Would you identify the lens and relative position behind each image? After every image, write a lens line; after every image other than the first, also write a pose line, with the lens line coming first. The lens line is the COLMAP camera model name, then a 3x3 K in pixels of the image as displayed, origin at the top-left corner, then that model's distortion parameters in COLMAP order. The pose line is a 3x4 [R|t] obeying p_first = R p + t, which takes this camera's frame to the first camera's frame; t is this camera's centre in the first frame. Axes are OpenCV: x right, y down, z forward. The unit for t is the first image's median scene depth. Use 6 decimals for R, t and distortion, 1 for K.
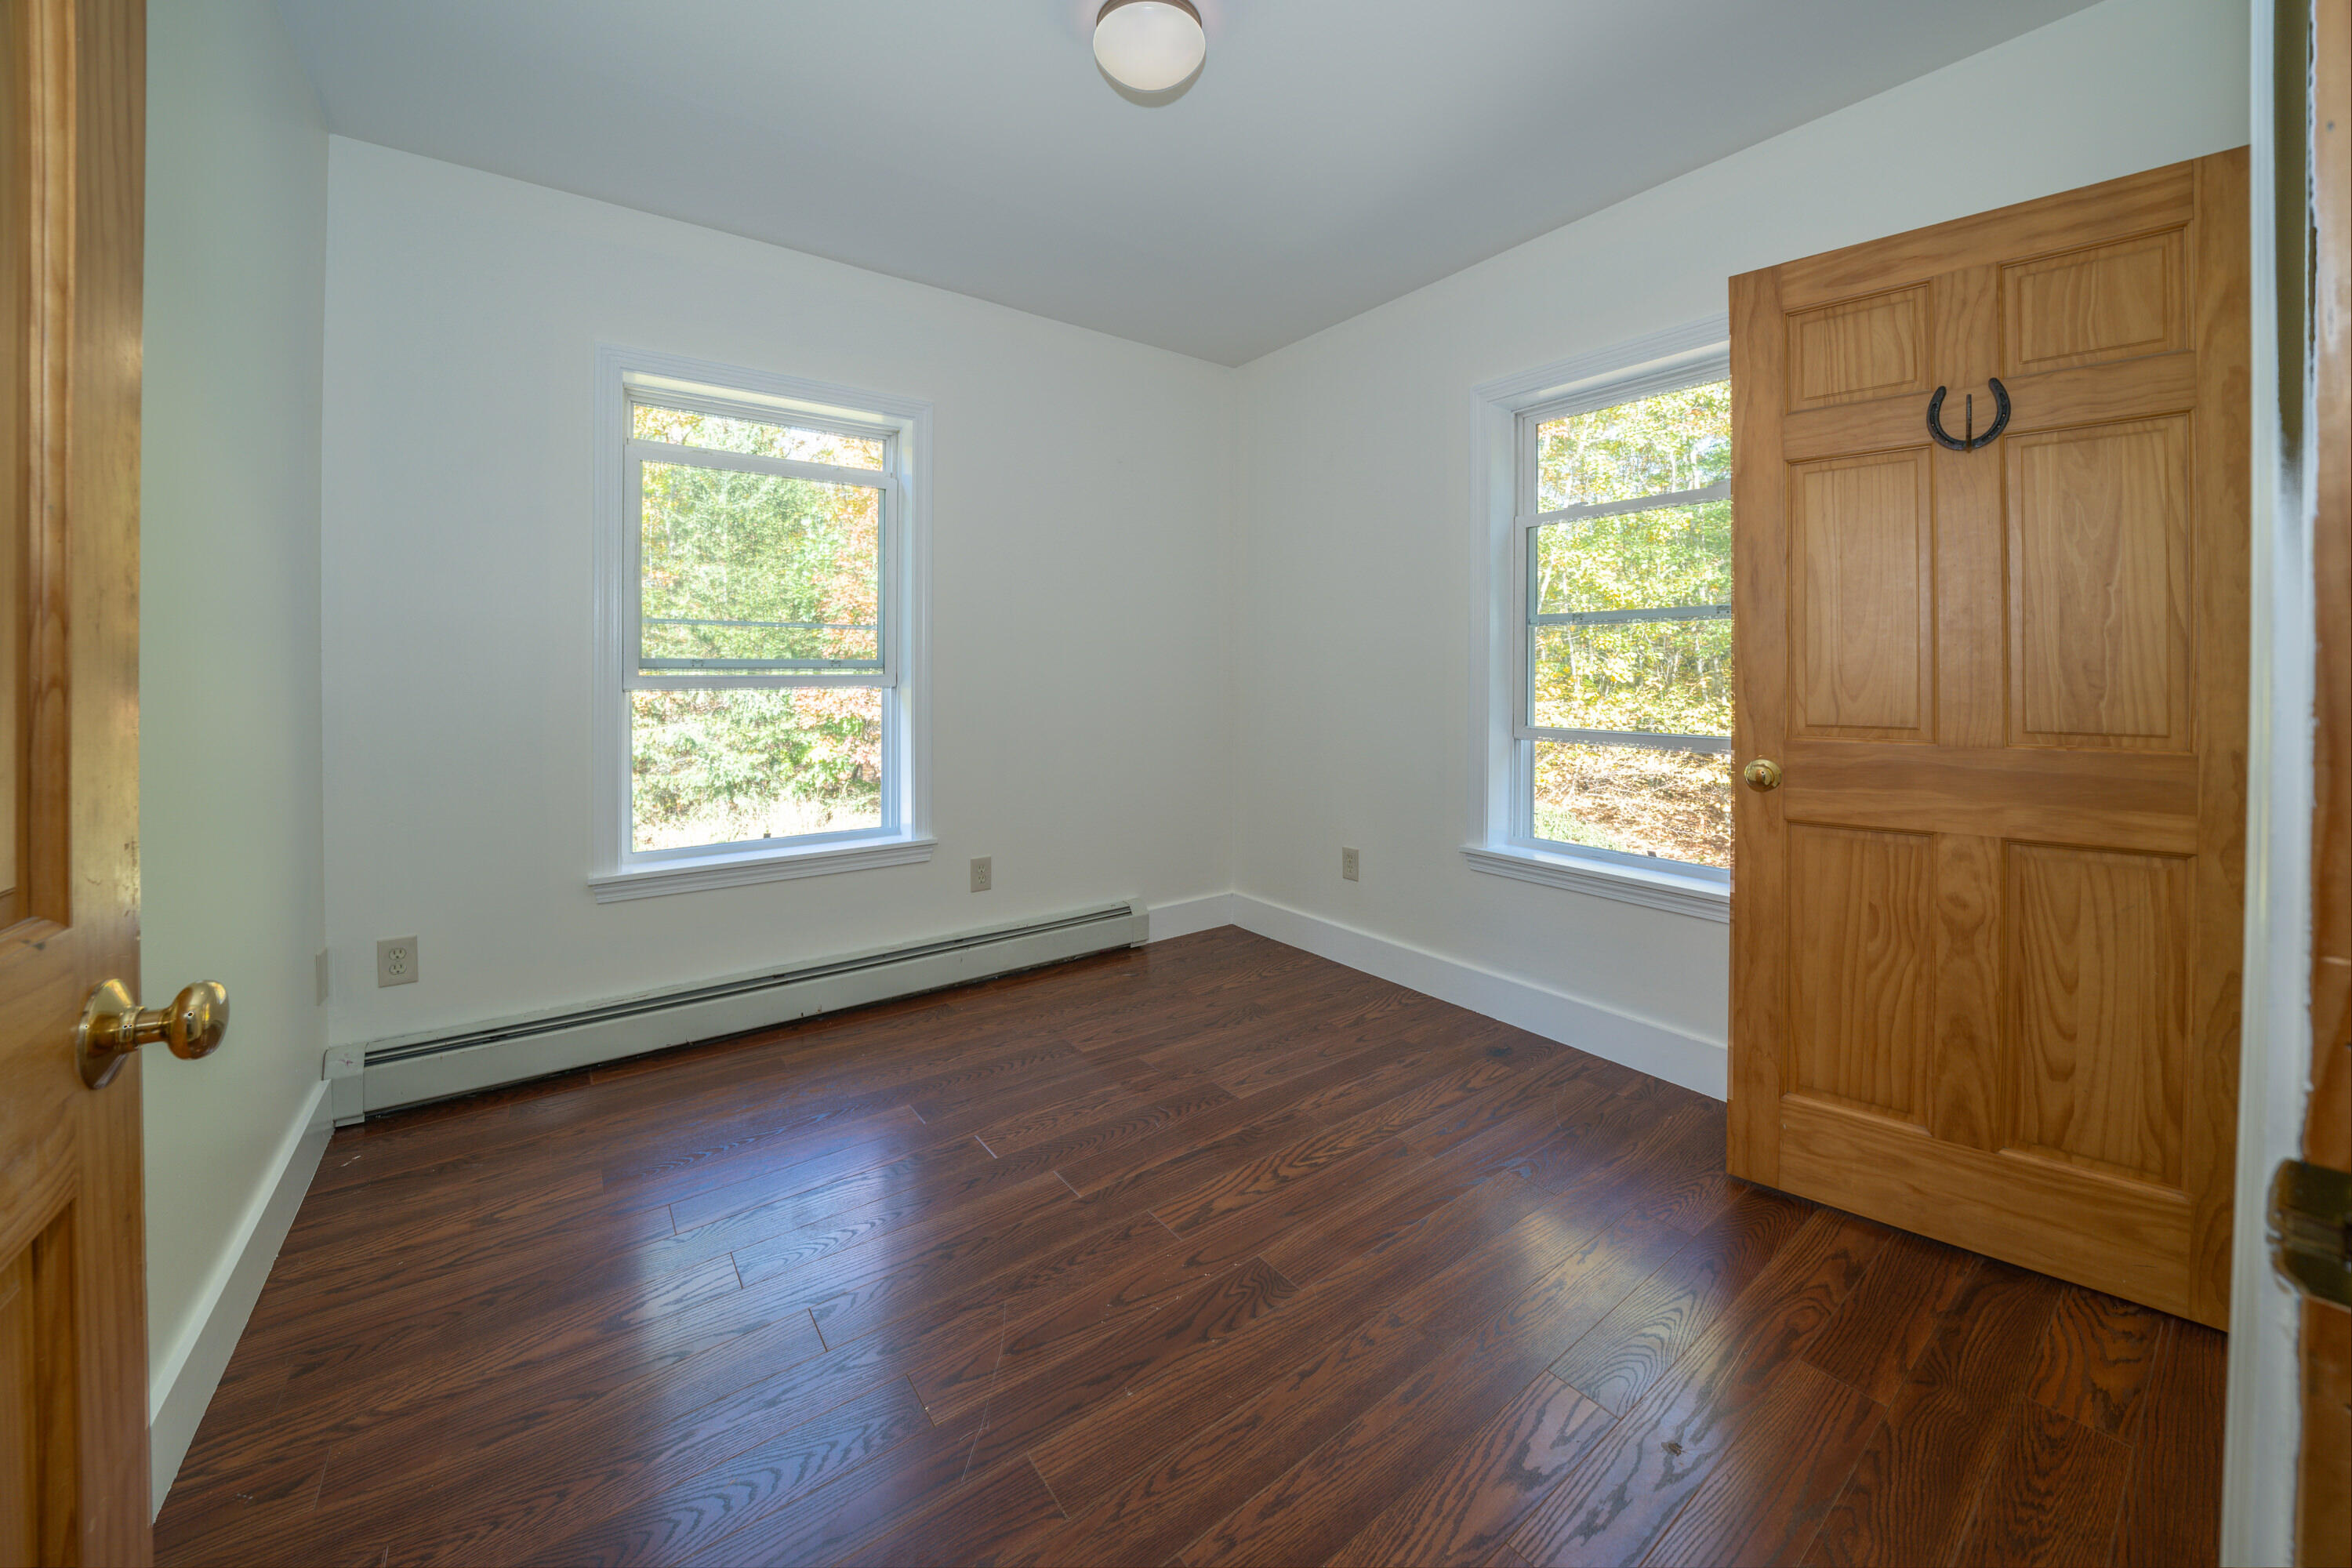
lens RADIAL K [[846.5, 0, 1181.2], [0, 846.5, 798.6], [0, 0, 1]] dist [-0.017138, 0.000048]
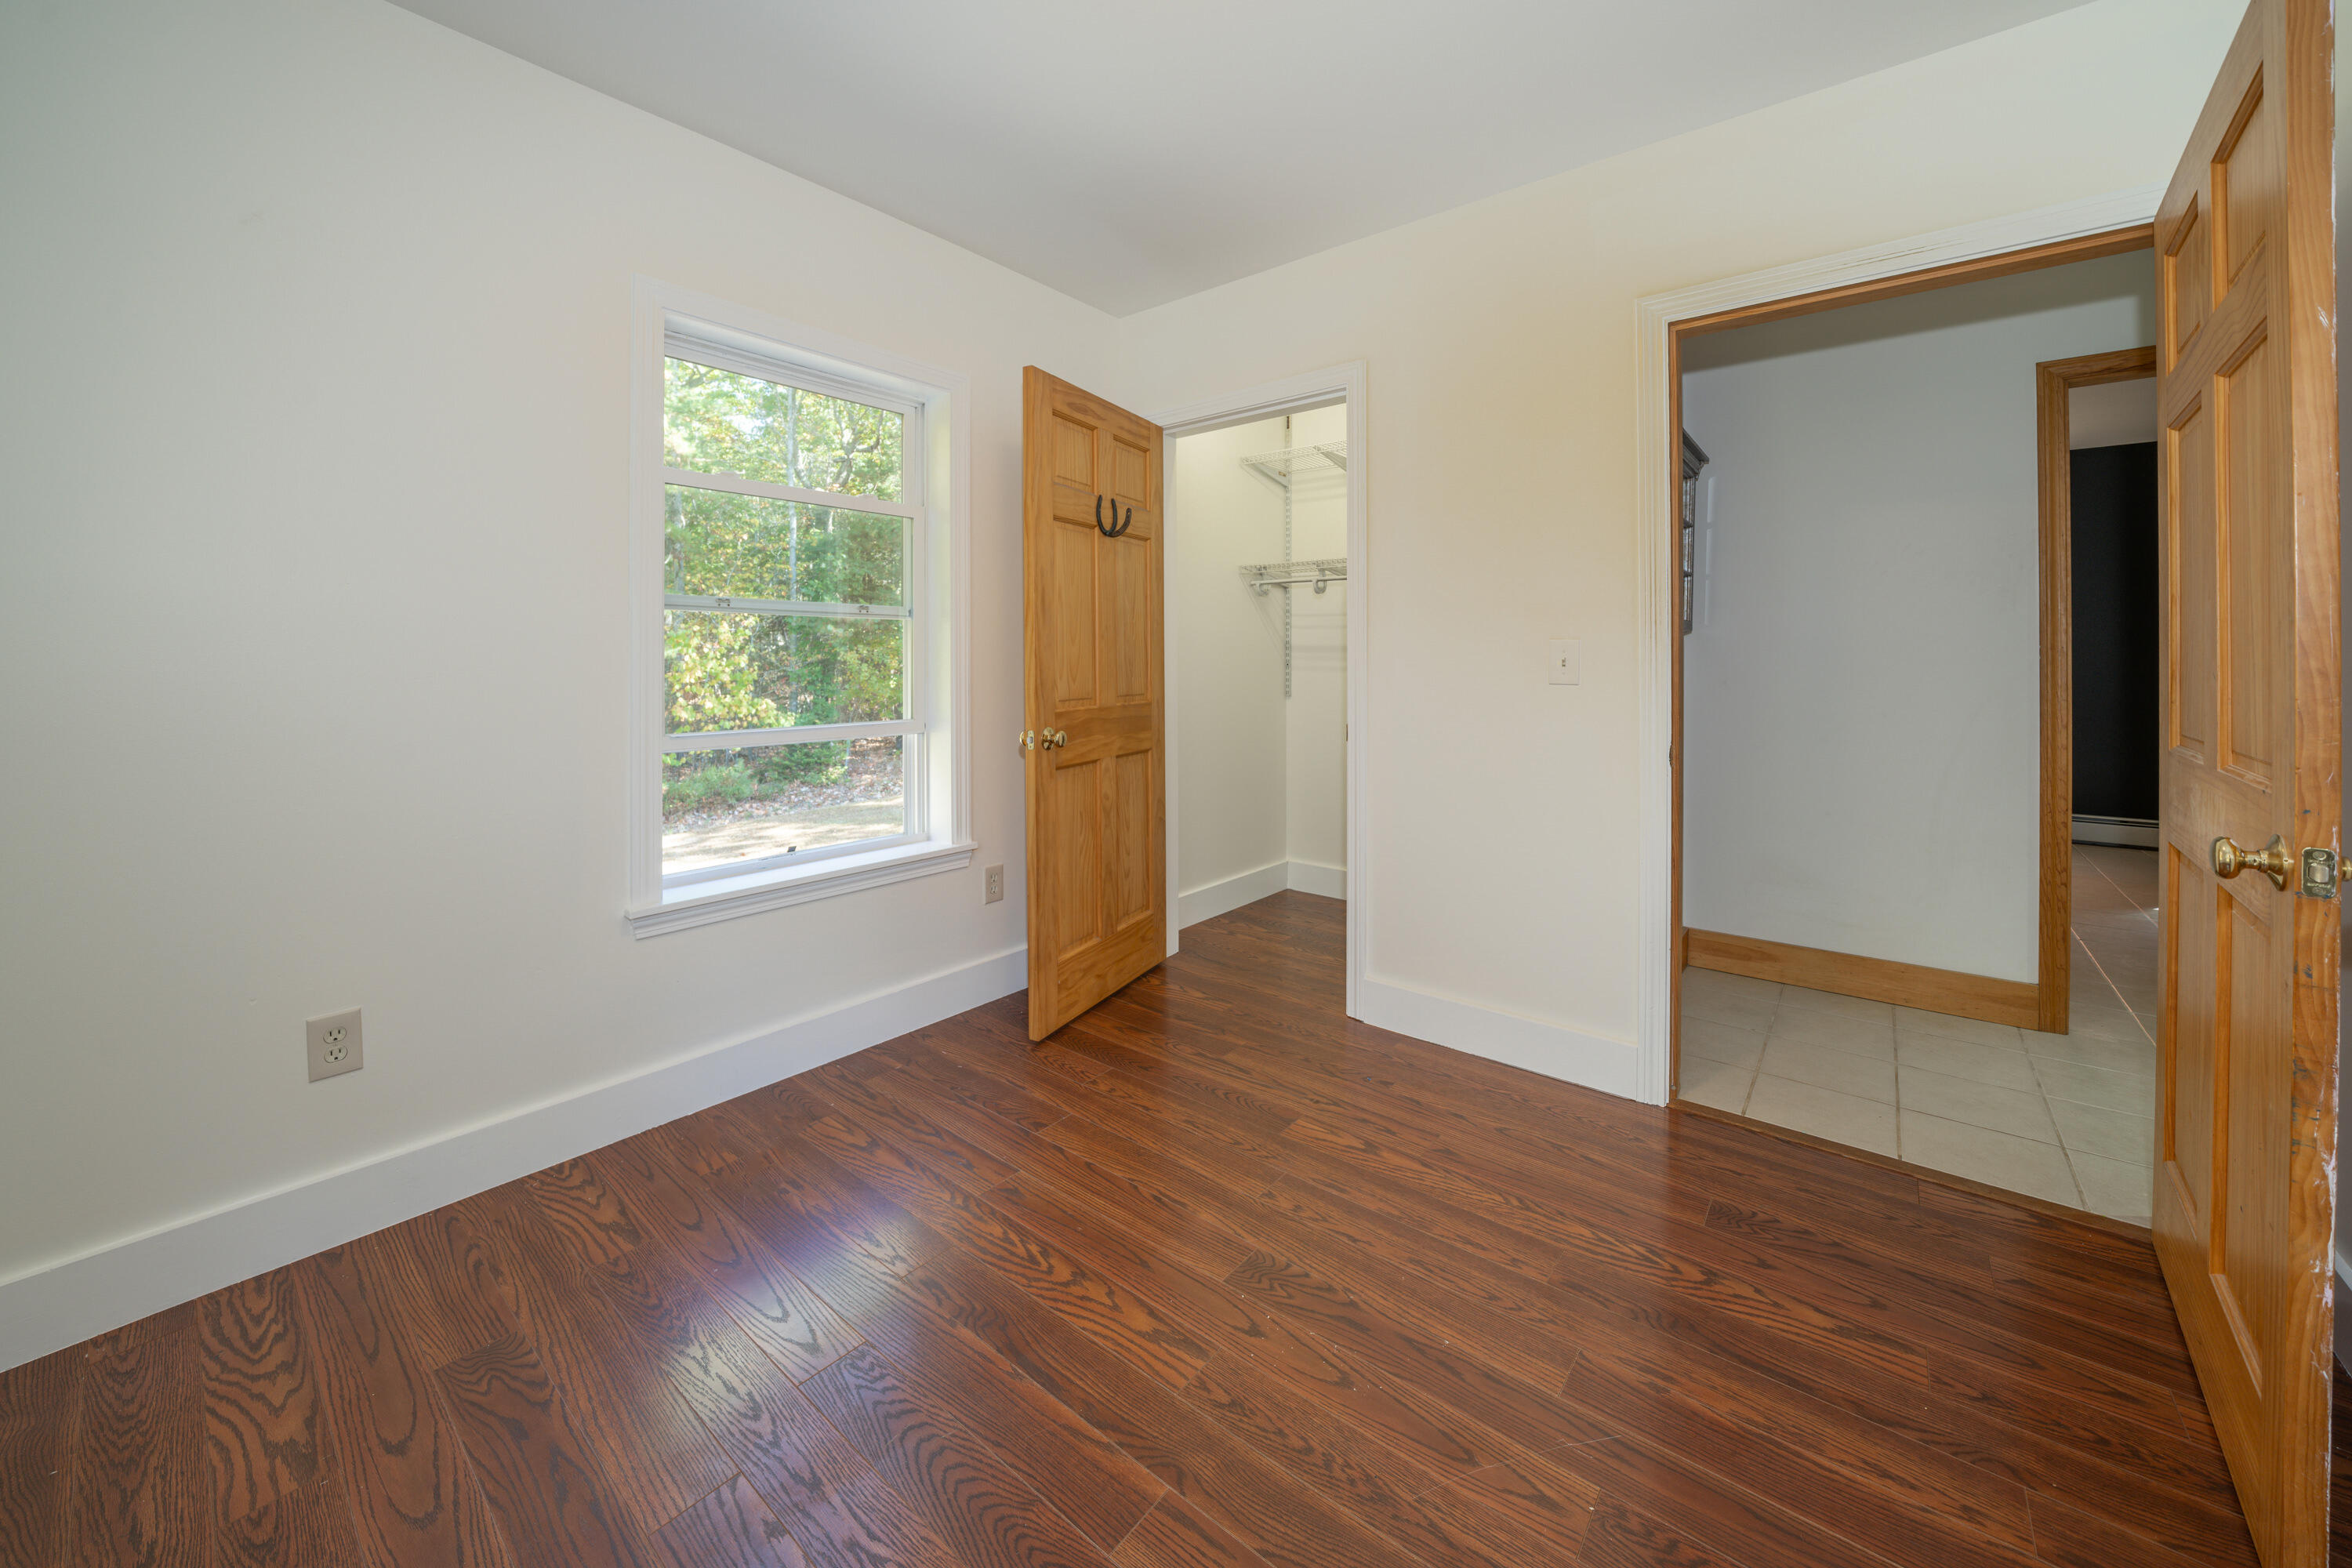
lens RADIAL K [[846.5, 0, 1185.5], [0, 846.5, 767.2], [0, 0, 1]] dist [-0.017138, 0.000048]
pose [[-0.237957, -0.118782, 0.963985, -0.729863], [0.145288, 0.976974, 0.156247, -0.171885], [-0.960348, 0.177236, -0.215220, 1.124791]]
